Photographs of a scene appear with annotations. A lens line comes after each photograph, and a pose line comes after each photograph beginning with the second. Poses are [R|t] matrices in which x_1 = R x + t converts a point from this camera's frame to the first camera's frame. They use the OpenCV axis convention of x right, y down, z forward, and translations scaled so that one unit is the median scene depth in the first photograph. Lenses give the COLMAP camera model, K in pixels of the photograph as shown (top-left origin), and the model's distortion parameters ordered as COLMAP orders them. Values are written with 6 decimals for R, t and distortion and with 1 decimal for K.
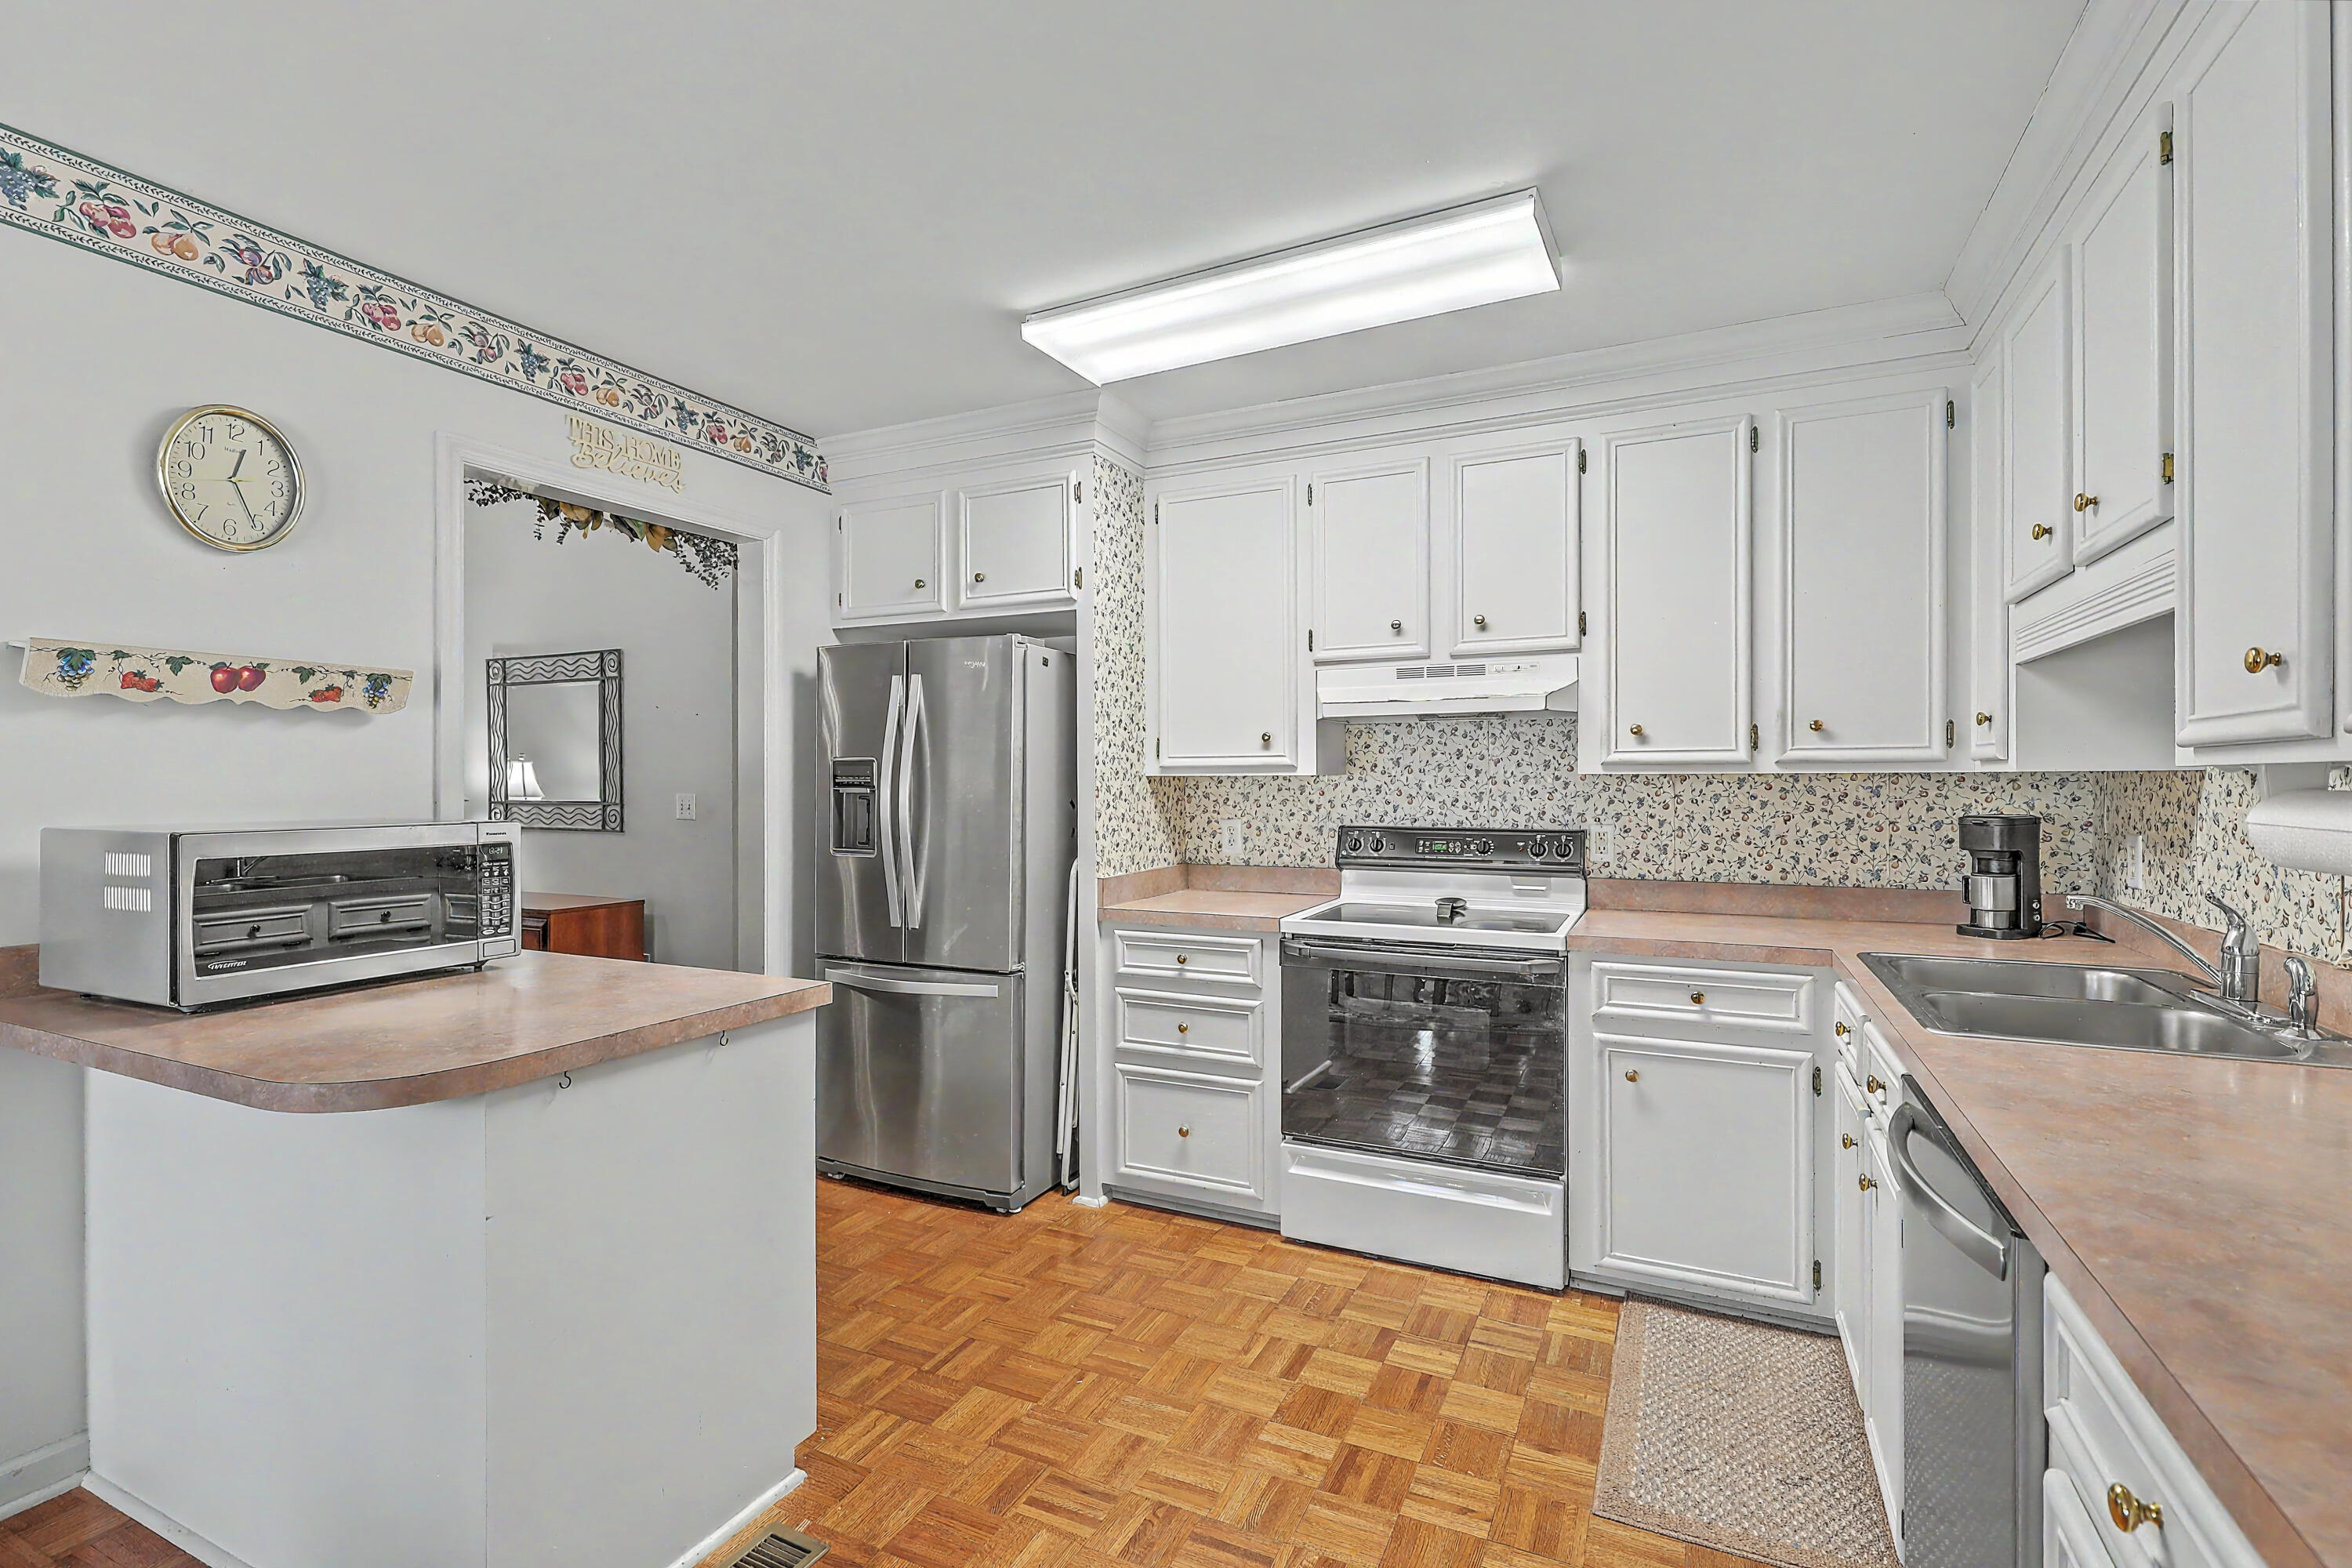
lens RADIAL K [[1059.0, 0, 1169.4], [0, 1059.0, 779.2], [0, 0, 1]] dist [-0.000261, 0.000059]
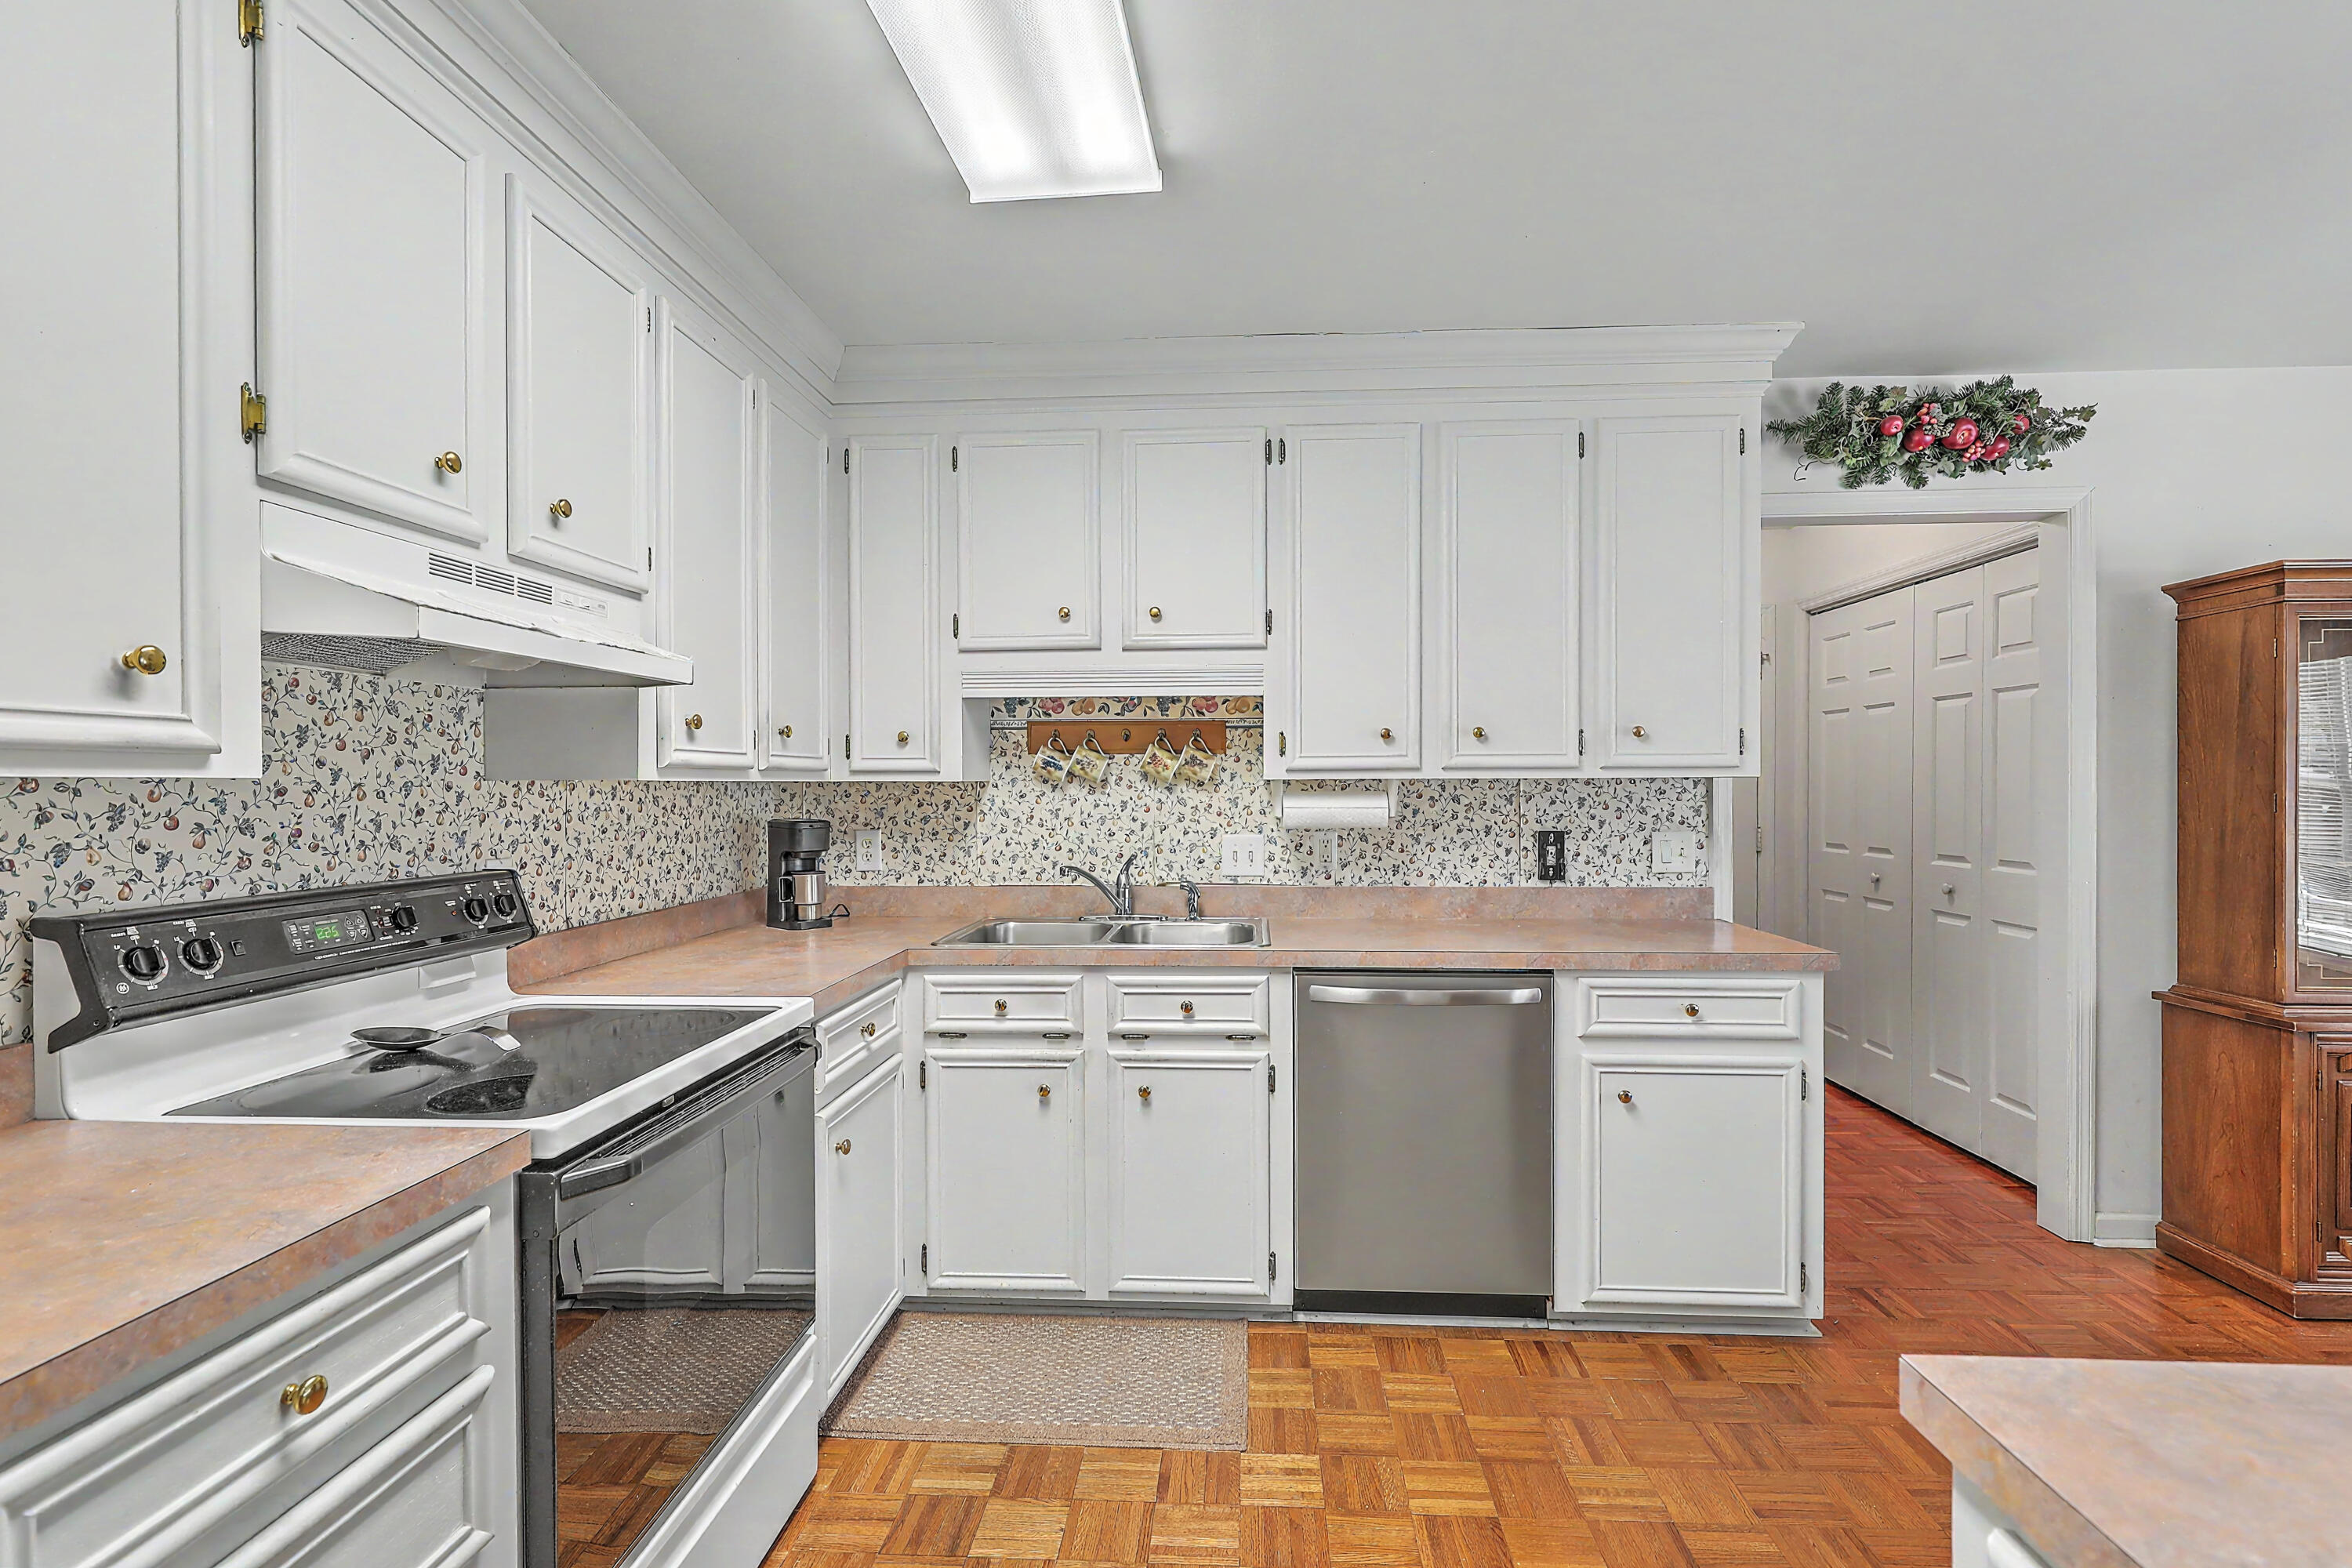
lens RADIAL K [[1074.8, 0, 1187.6], [0, 1074.8, 791.1], [0, 0, 1]] dist [-0.000358, 0.000851]
pose [[-0.390653, -0.001652, 0.920537, -0.362573], [0.004433, 0.999983, 0.003676, 0.001106], [-0.920527, 0.005517, -0.390639, 0.899712]]
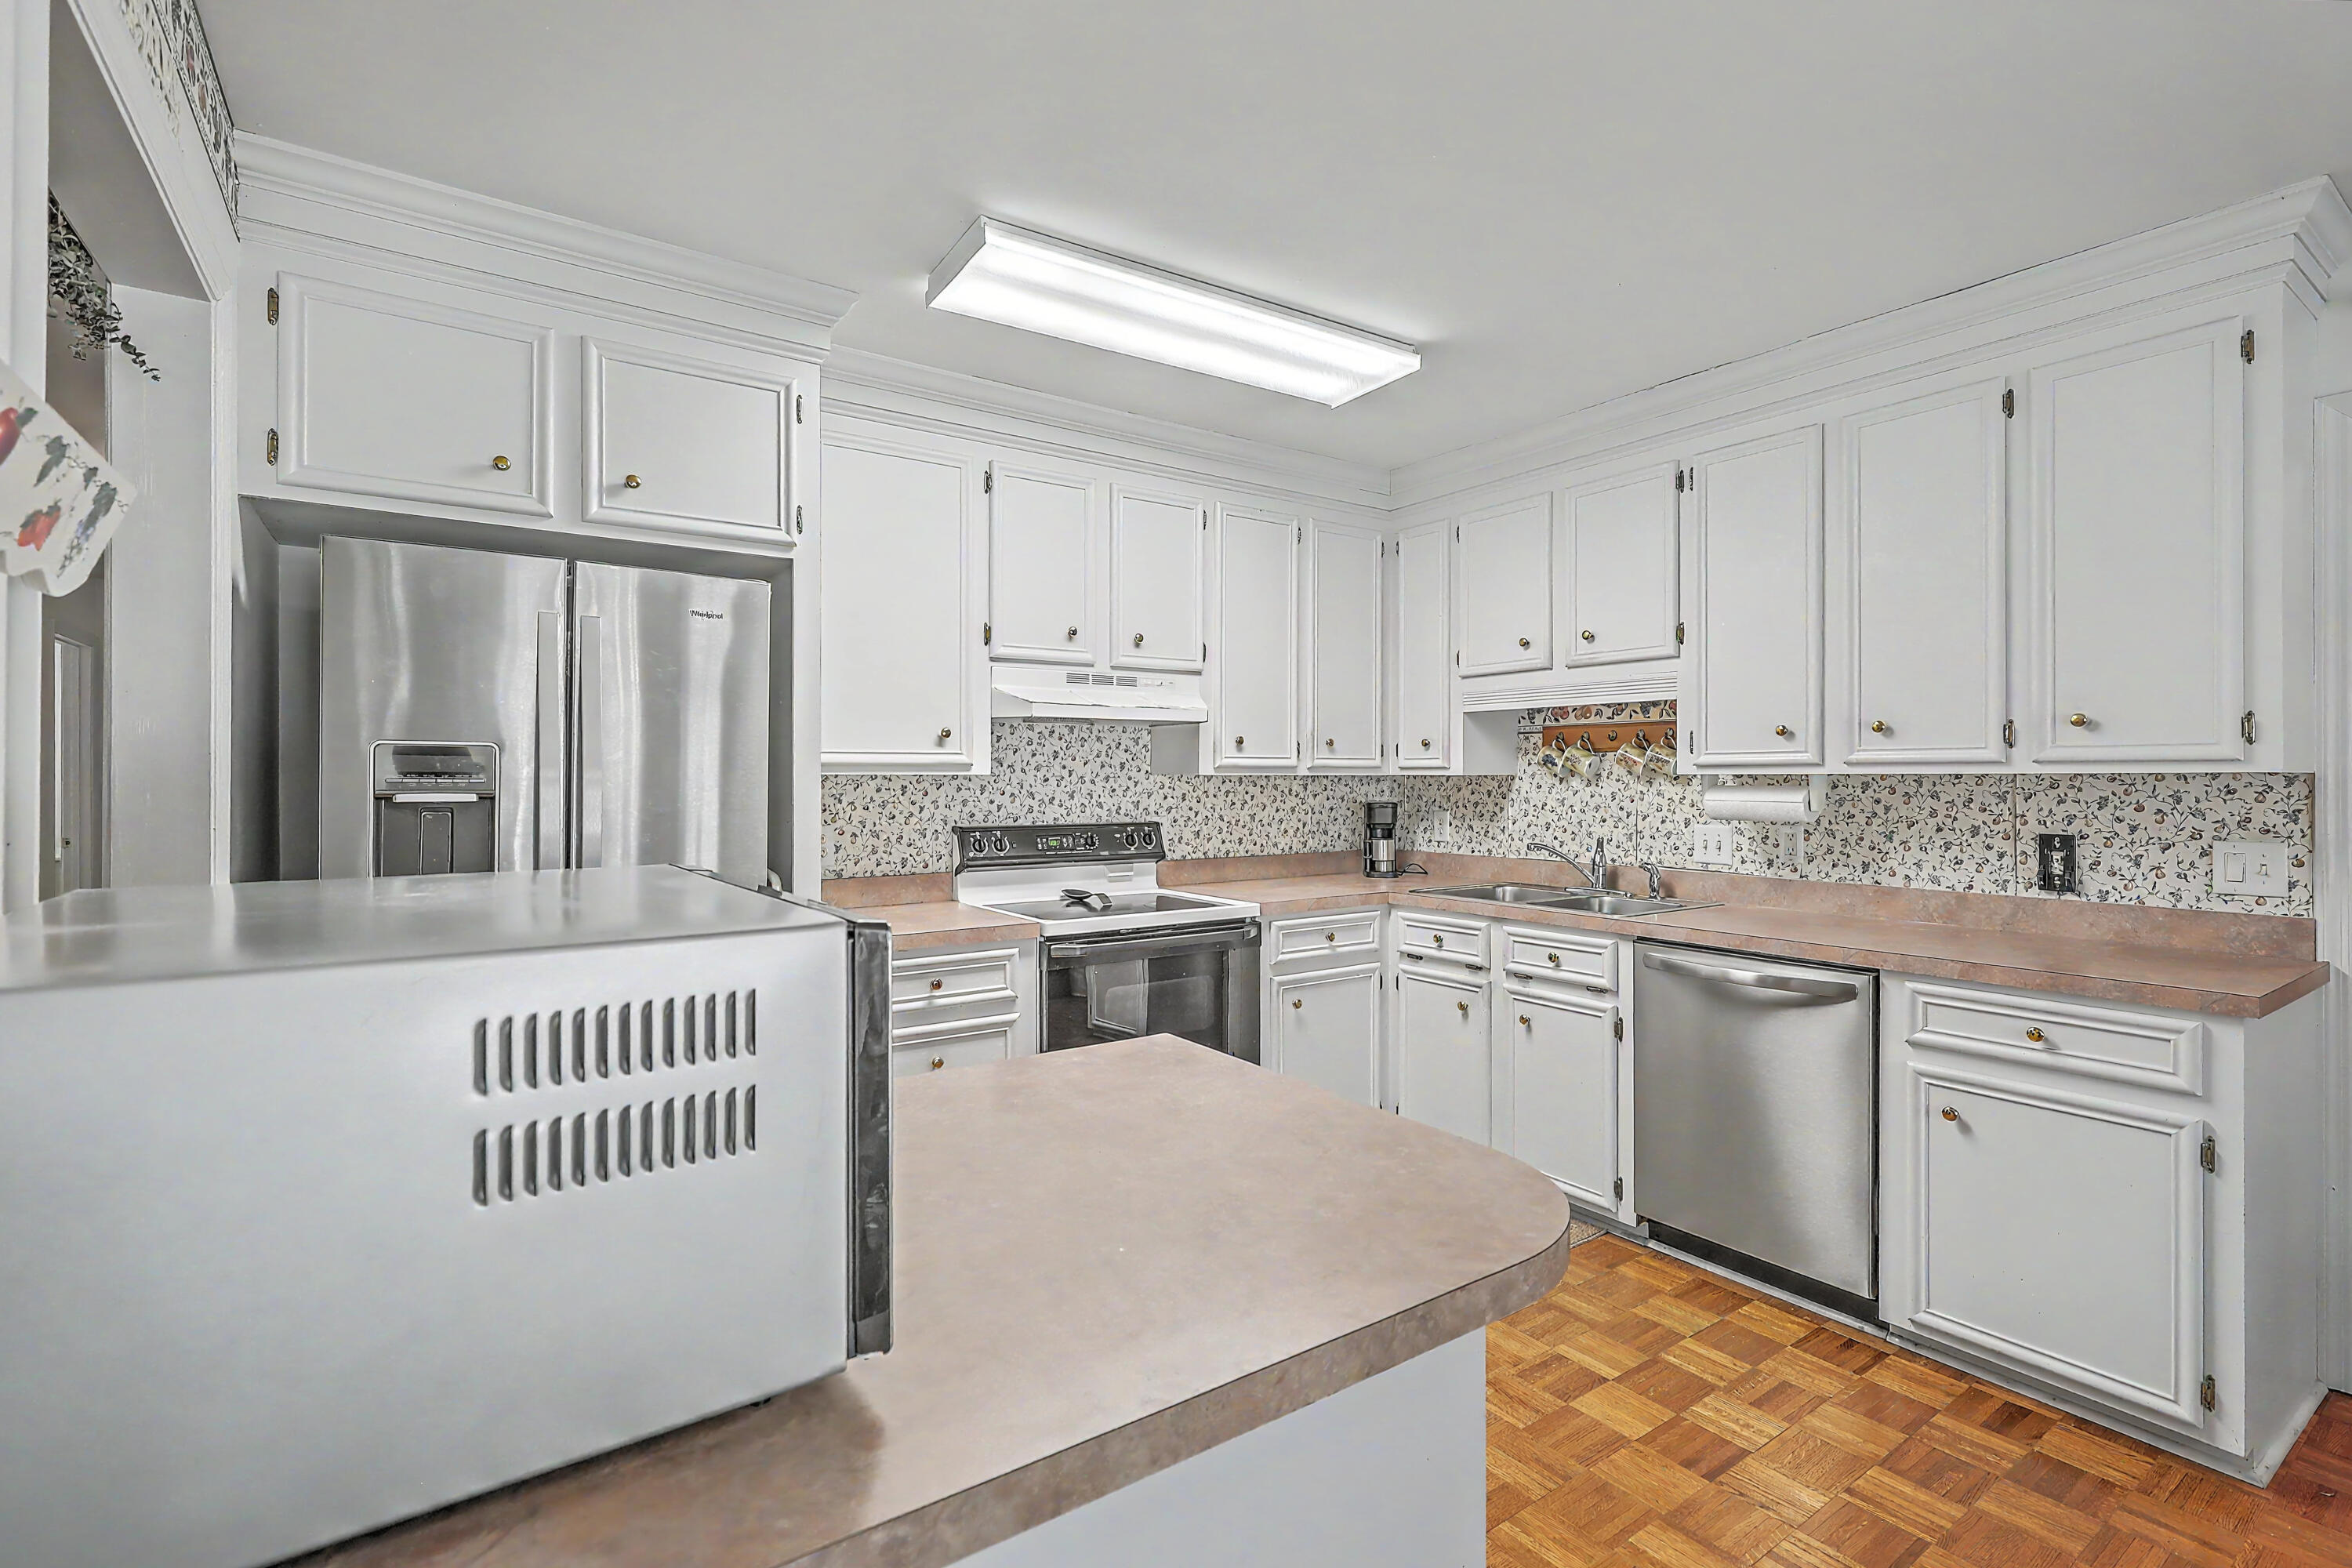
lens RADIAL K [[1077.1, 0, 1182.5], [0, 1077.1, 771.6], [0, 0, 1]] dist [-0.002026, 0.000038]
pose [[0.486688, 0.006920, 0.873548, -0.672332], [-0.001804, 0.999974, -0.006917, -0.000024], [-0.873574, 0.001791, 0.486688, 0.392631]]
